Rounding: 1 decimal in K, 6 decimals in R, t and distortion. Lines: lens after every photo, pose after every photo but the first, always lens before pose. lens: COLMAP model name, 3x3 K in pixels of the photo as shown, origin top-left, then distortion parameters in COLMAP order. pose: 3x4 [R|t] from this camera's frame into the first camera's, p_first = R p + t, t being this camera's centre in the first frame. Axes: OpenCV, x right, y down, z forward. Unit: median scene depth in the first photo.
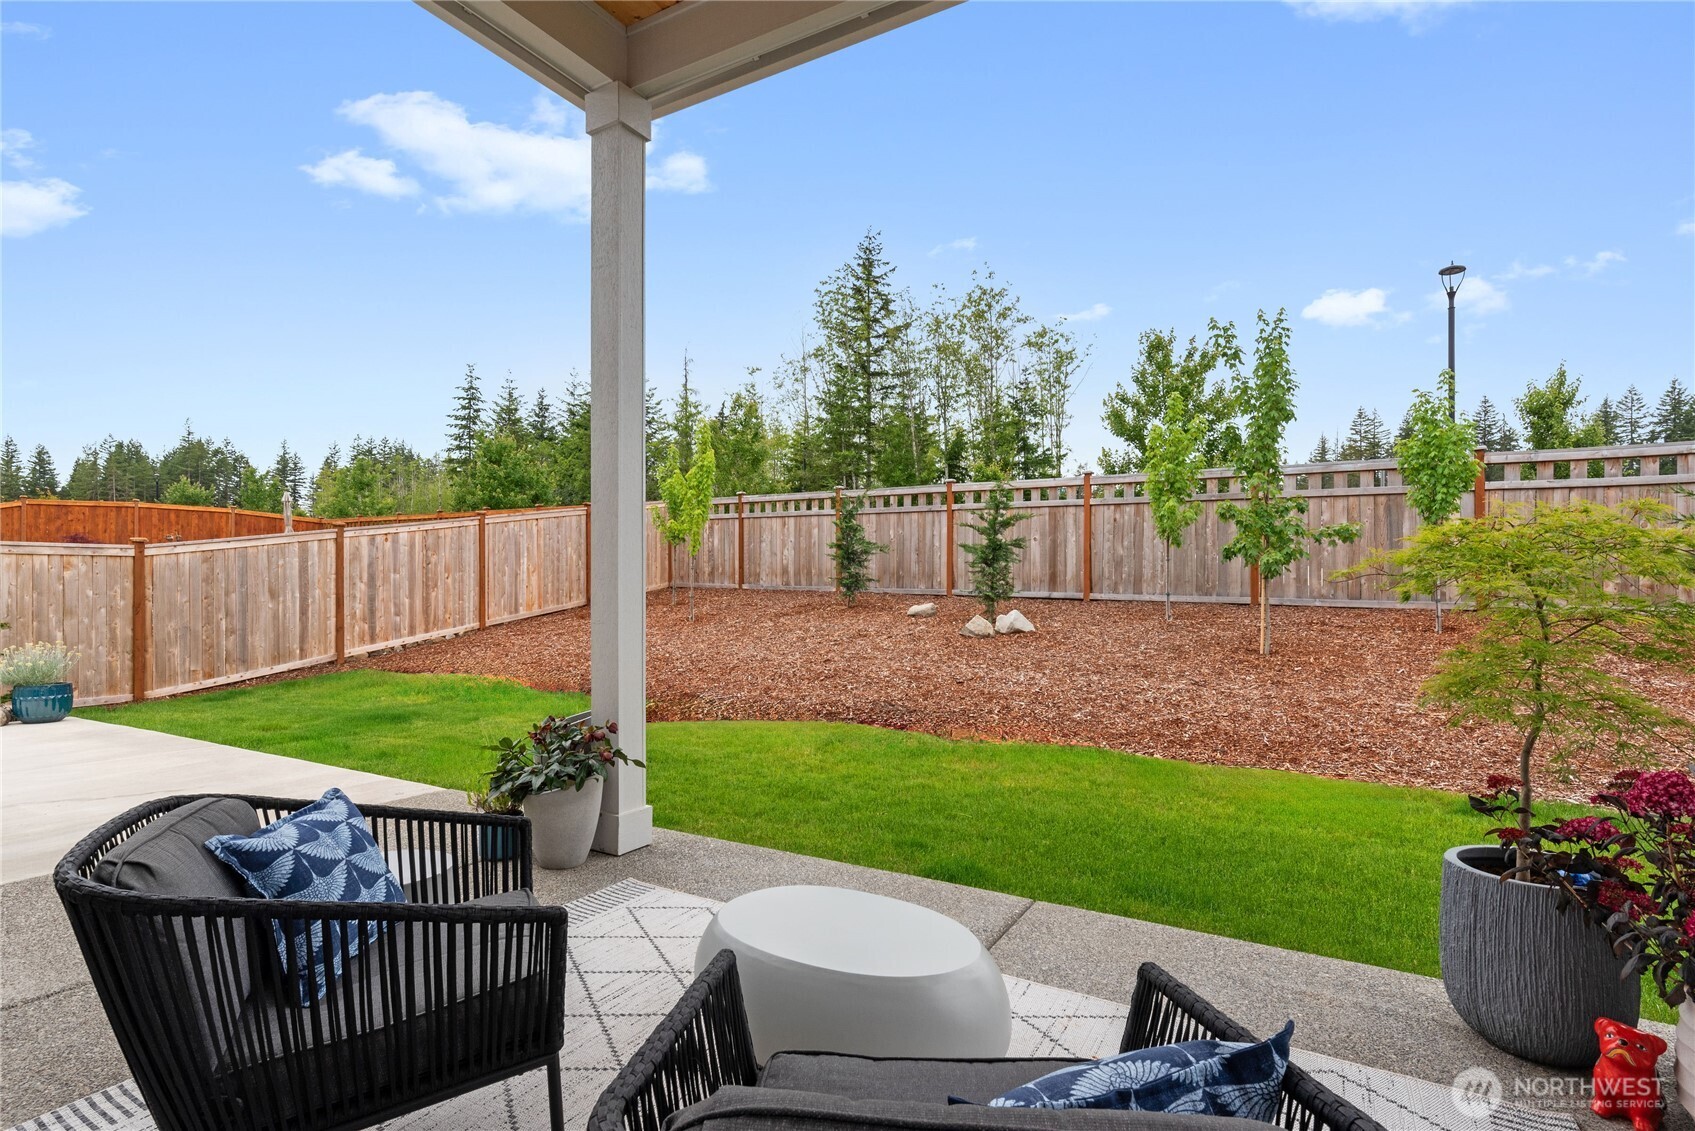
lens RADIAL K [[830.9, 0, 844.4], [0, 830.9, 587.1], [0, 0, 1]] dist [0.002904, 0.000533]
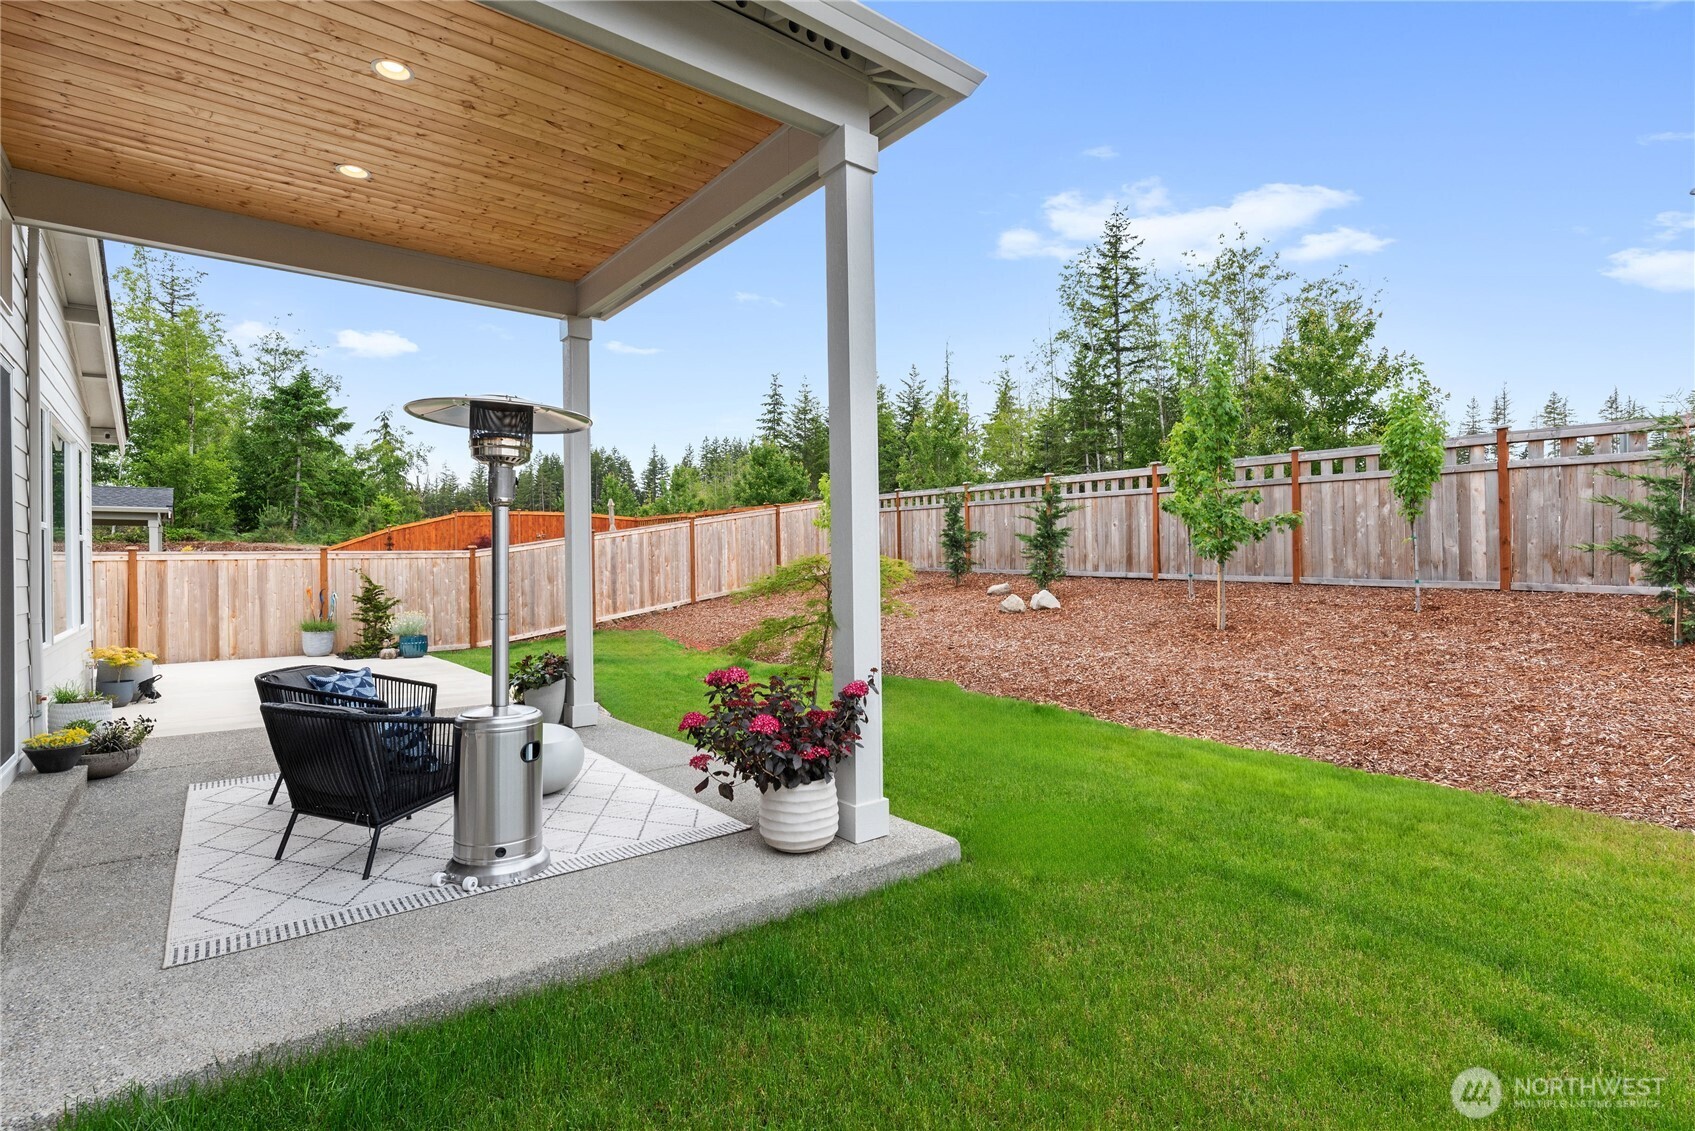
lens RADIAL K [[812.0, 0, 847.5], [0, 812.0, 565.5], [0, 0, 1]] dist [-0.000754, -0.000105]
pose [[0.933138, -0.012615, -0.359296, 0.230891], [0.014611, 0.999889, 0.002839, -0.009351], [0.359221, -0.007899, 0.933219, -0.115297]]
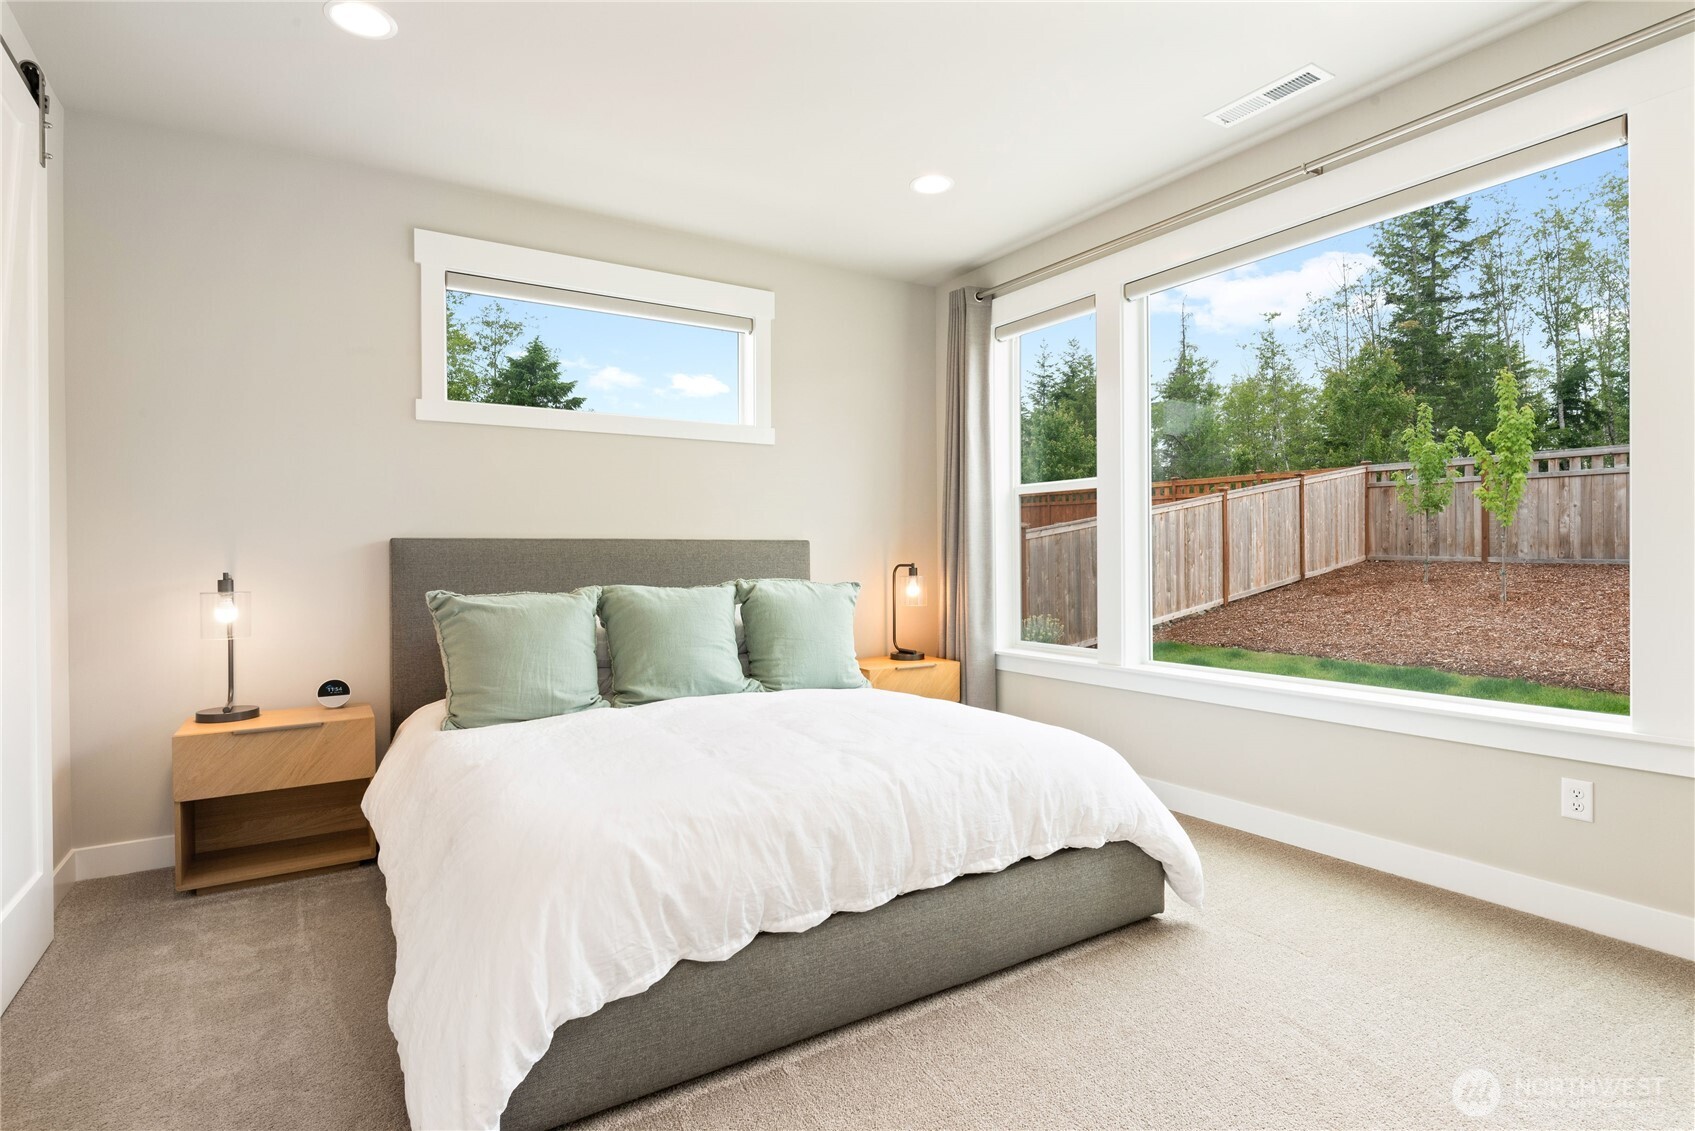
lens RADIAL K [[841.7, 0, 847.5], [0, 841.7, 565.5], [0, 0, 1]] dist [-0.000765, -0.000159]
pose [[0.886307, -0.002793, -0.463091, -0.317785], [0.008305, 0.999917, 0.009863, -0.009205], [0.463024, -0.012587, 0.886256, -0.091436]]
